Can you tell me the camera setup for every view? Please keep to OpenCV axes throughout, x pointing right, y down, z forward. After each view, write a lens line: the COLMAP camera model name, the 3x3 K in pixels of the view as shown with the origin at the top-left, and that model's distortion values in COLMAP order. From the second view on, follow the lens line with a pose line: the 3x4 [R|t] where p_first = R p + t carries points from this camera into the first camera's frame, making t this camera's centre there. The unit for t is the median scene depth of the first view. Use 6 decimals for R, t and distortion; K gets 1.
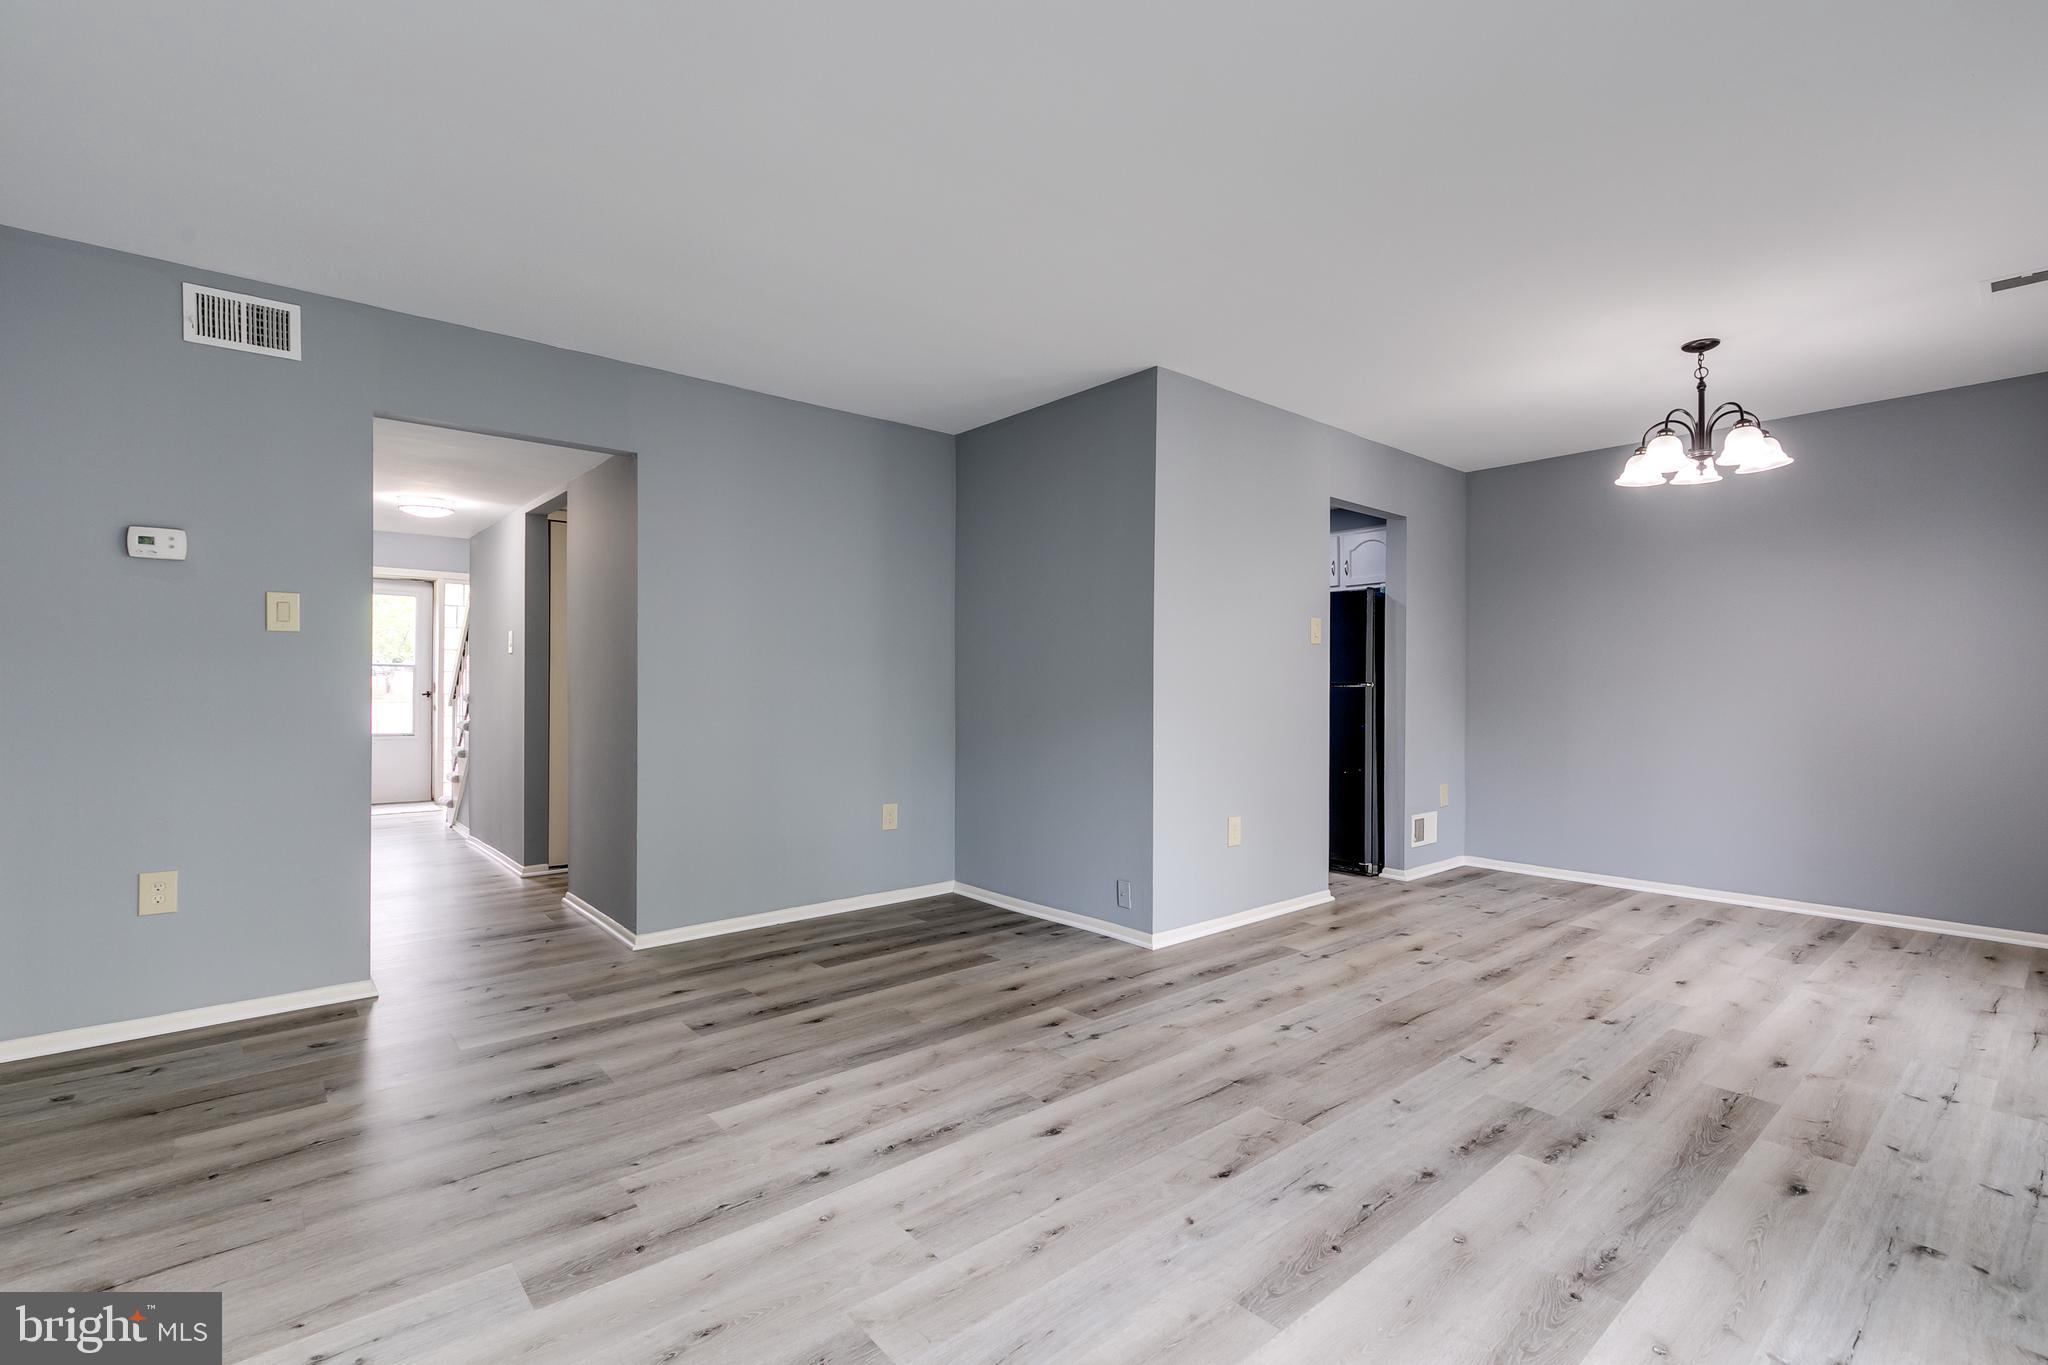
lens RADIAL K [[924.5, 0, 1030.5], [0, 924.5, 674.0], [0, 0, 1]] dist [0.007146, -0.001334]
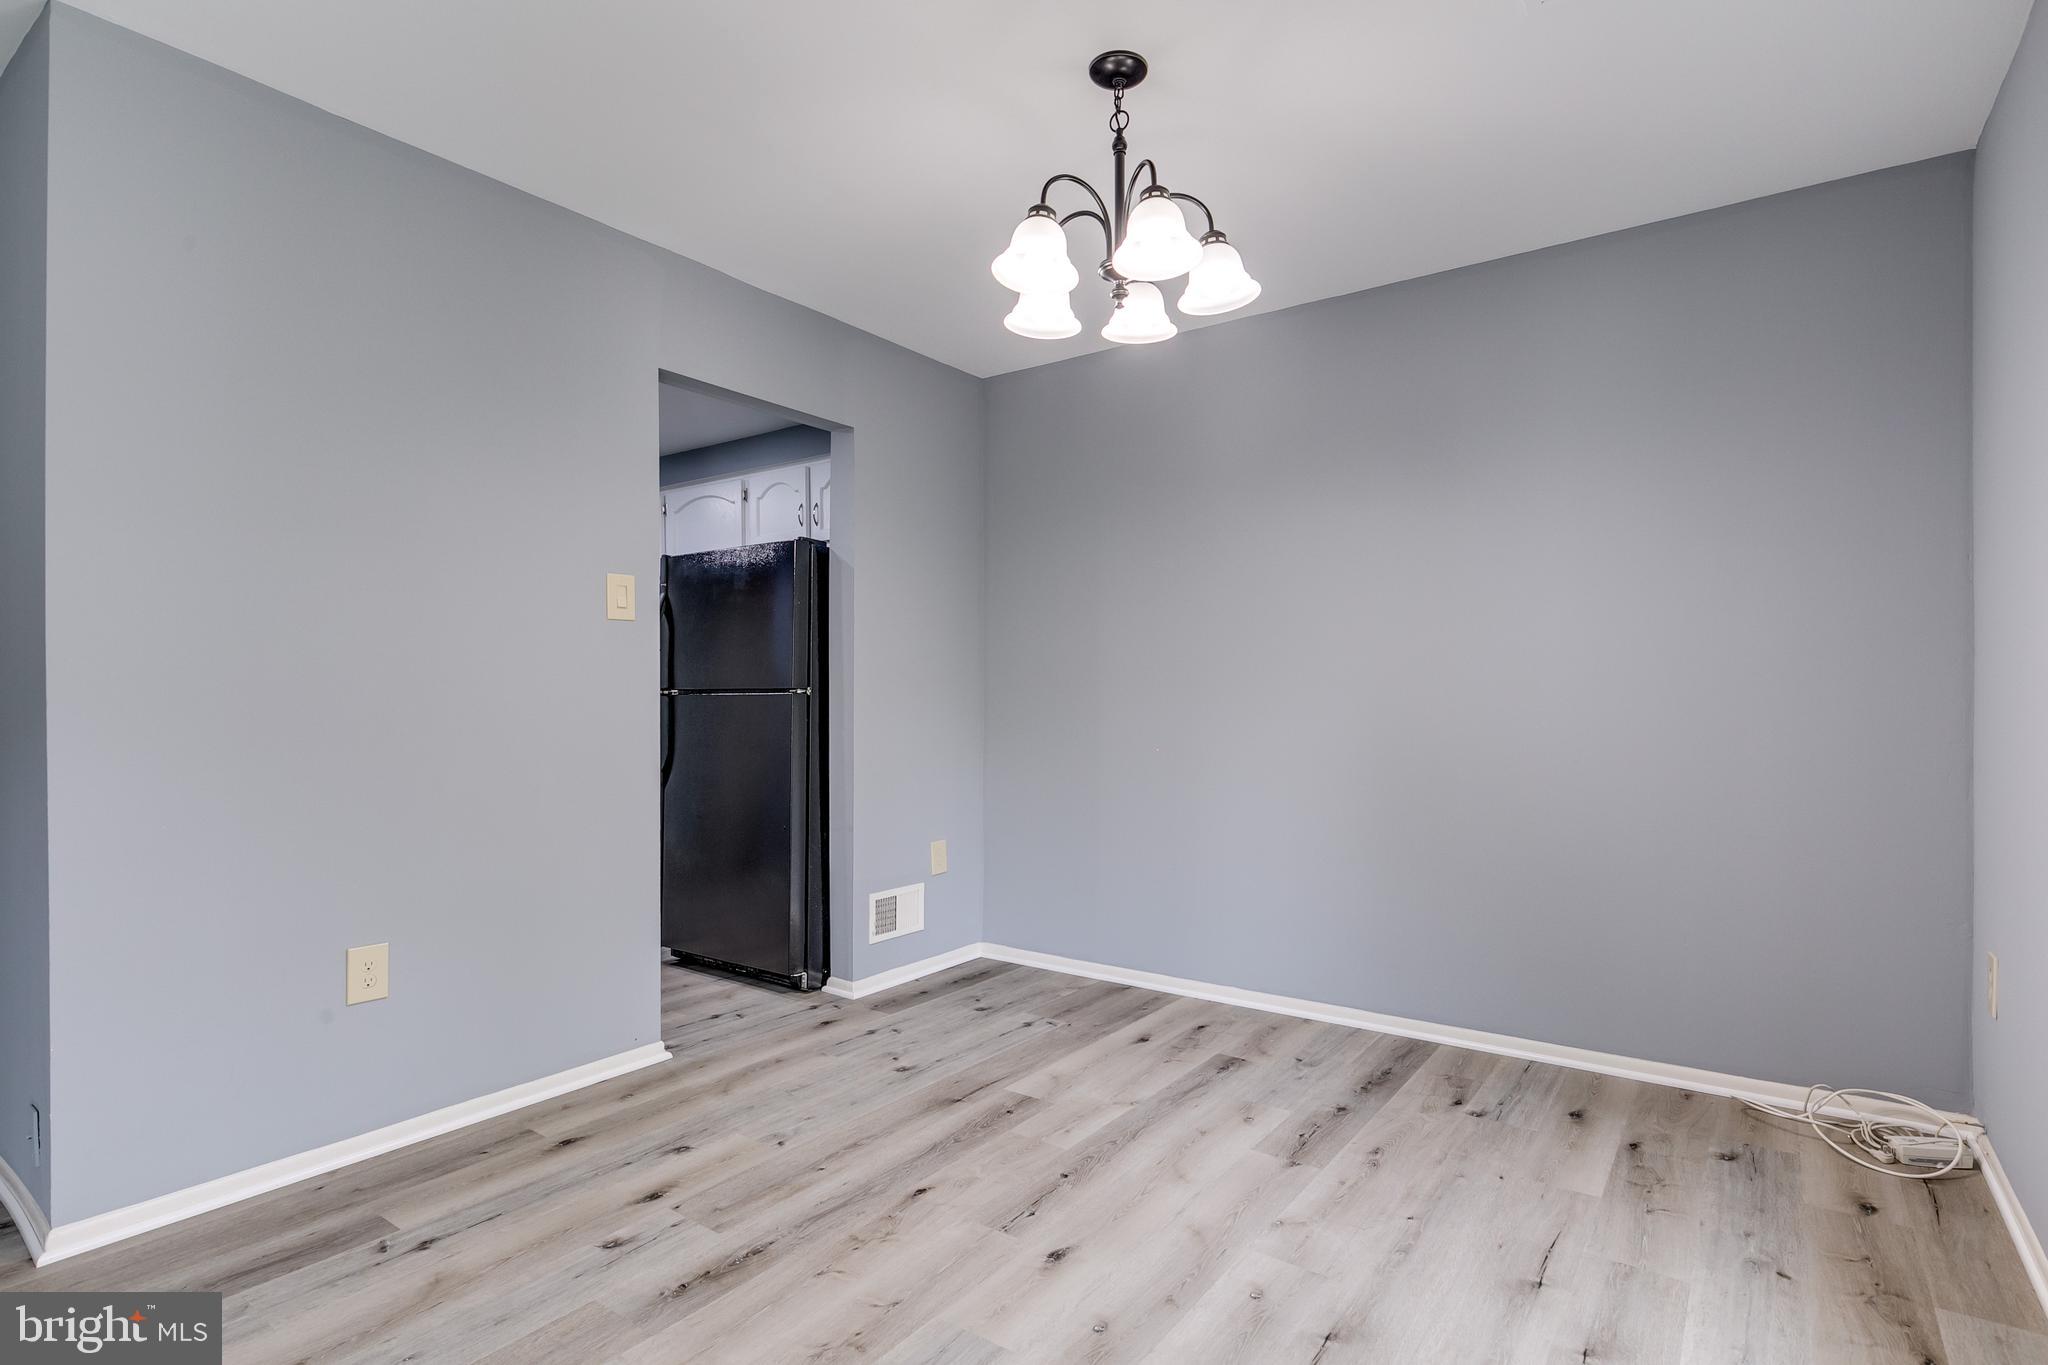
lens RADIAL K [[1016.6, 0, 1024.0], [0, 1016.6, 682.5], [0, 0, 1]] dist [-0.003166, -0.000537]
pose [[0.974321, 0.000093, 0.225161, 0.609889], [-0.000238, 1.000000, 0.000615, 0.008667], [-0.225161, -0.000653, 0.974321, 0.489428]]
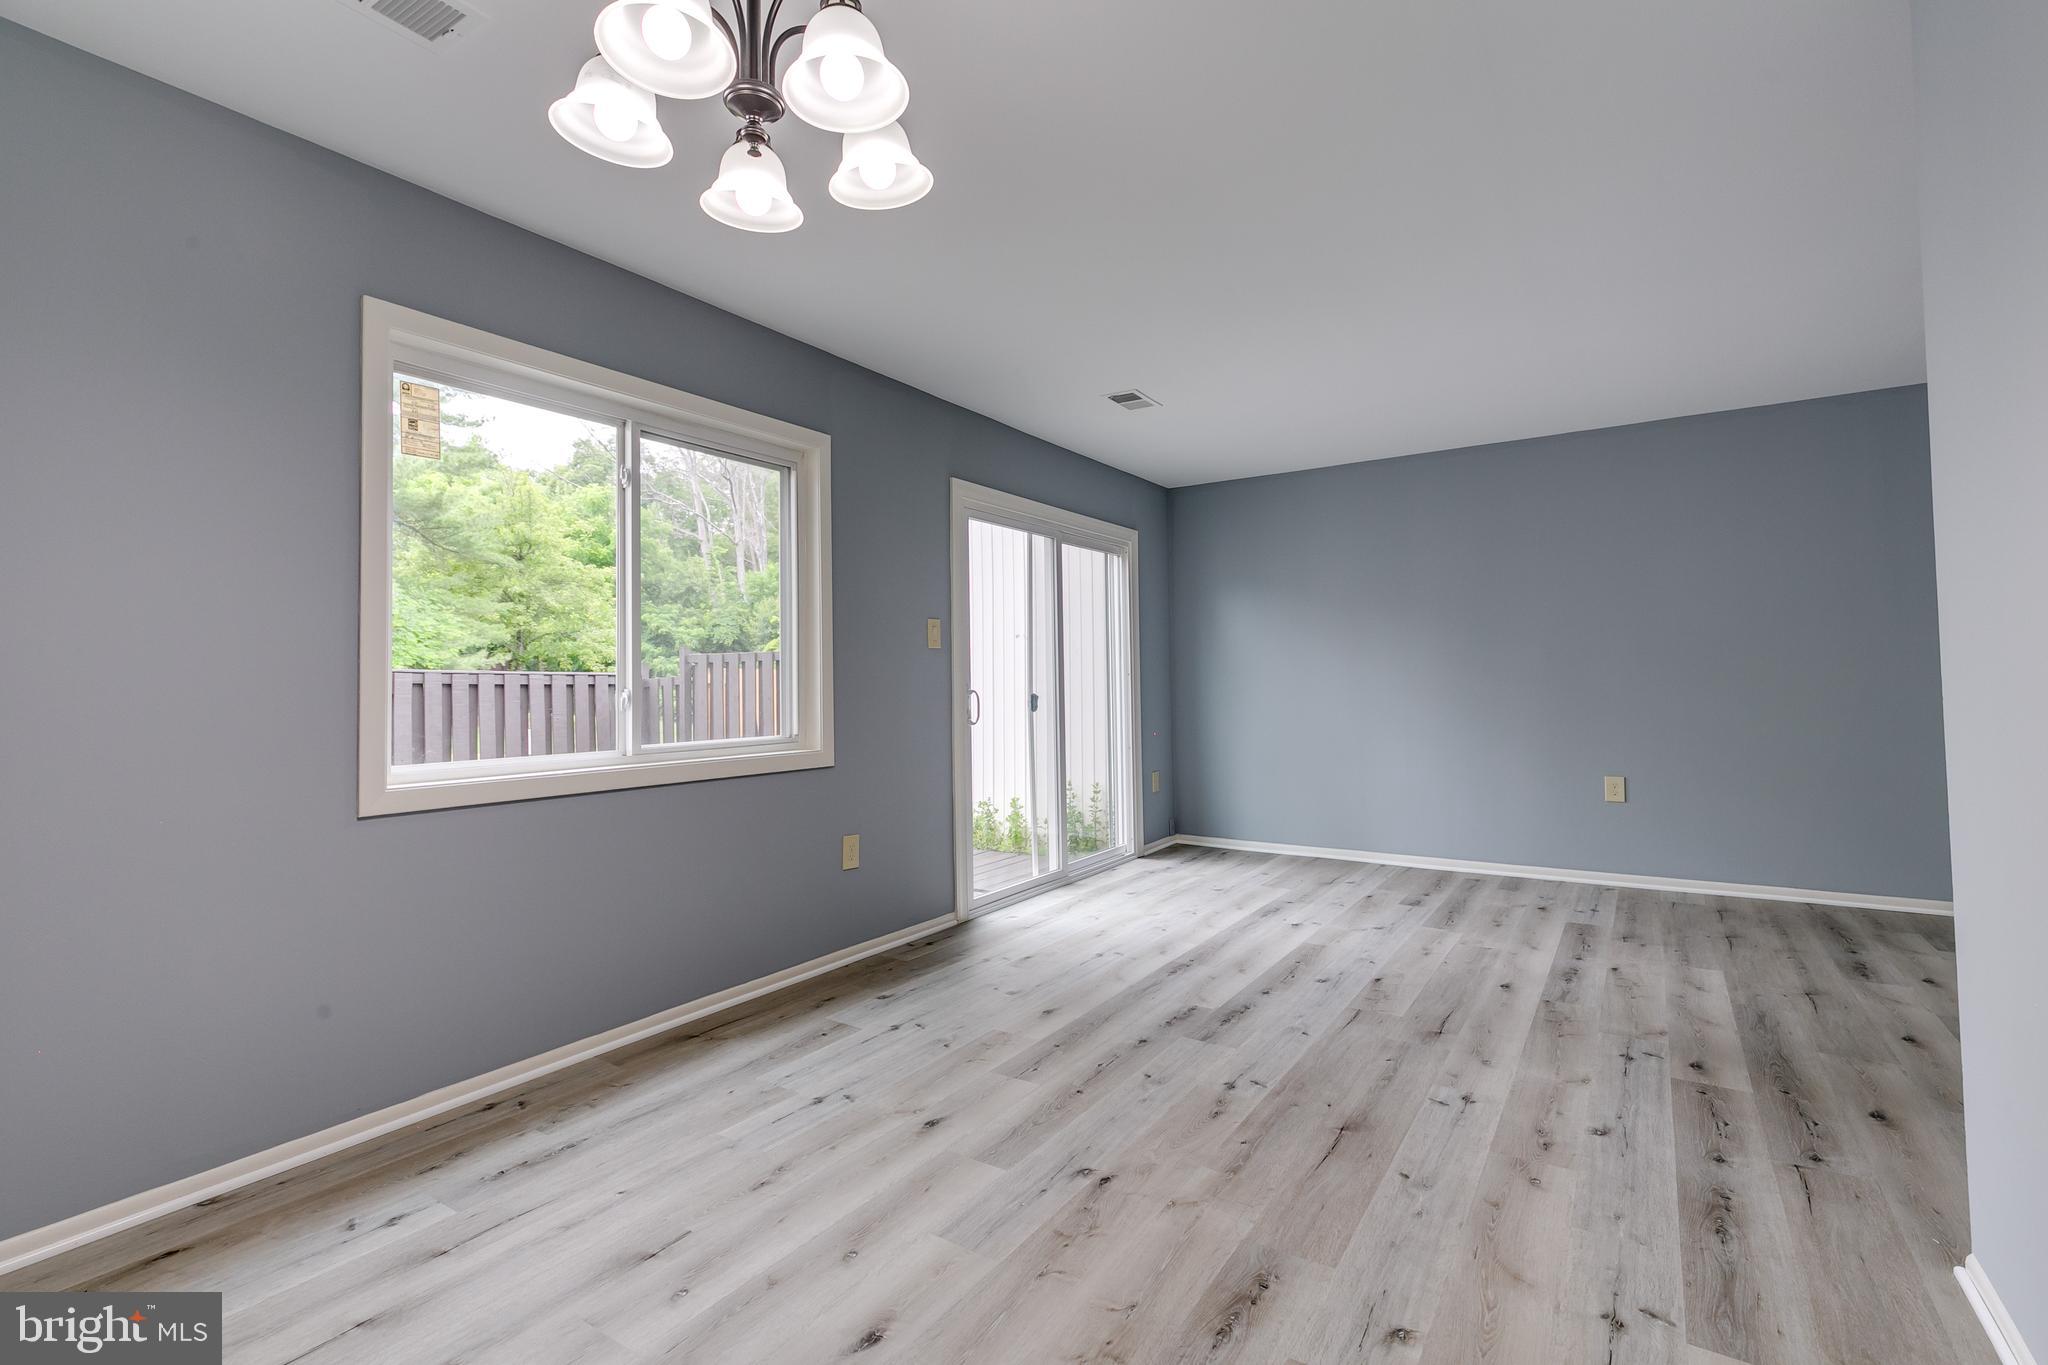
lens RADIAL K [[926.2, 0, 1026.1], [0, 926.2, 672.3], [0, 0, 1]] dist [0.000807, 0.000024]
pose [[-0.964129, 0.008032, -0.265314, 0.821498], [0.015863, 0.999499, -0.027385, 0.024144], [0.264961, -0.030611, -0.963773, 1.614942]]
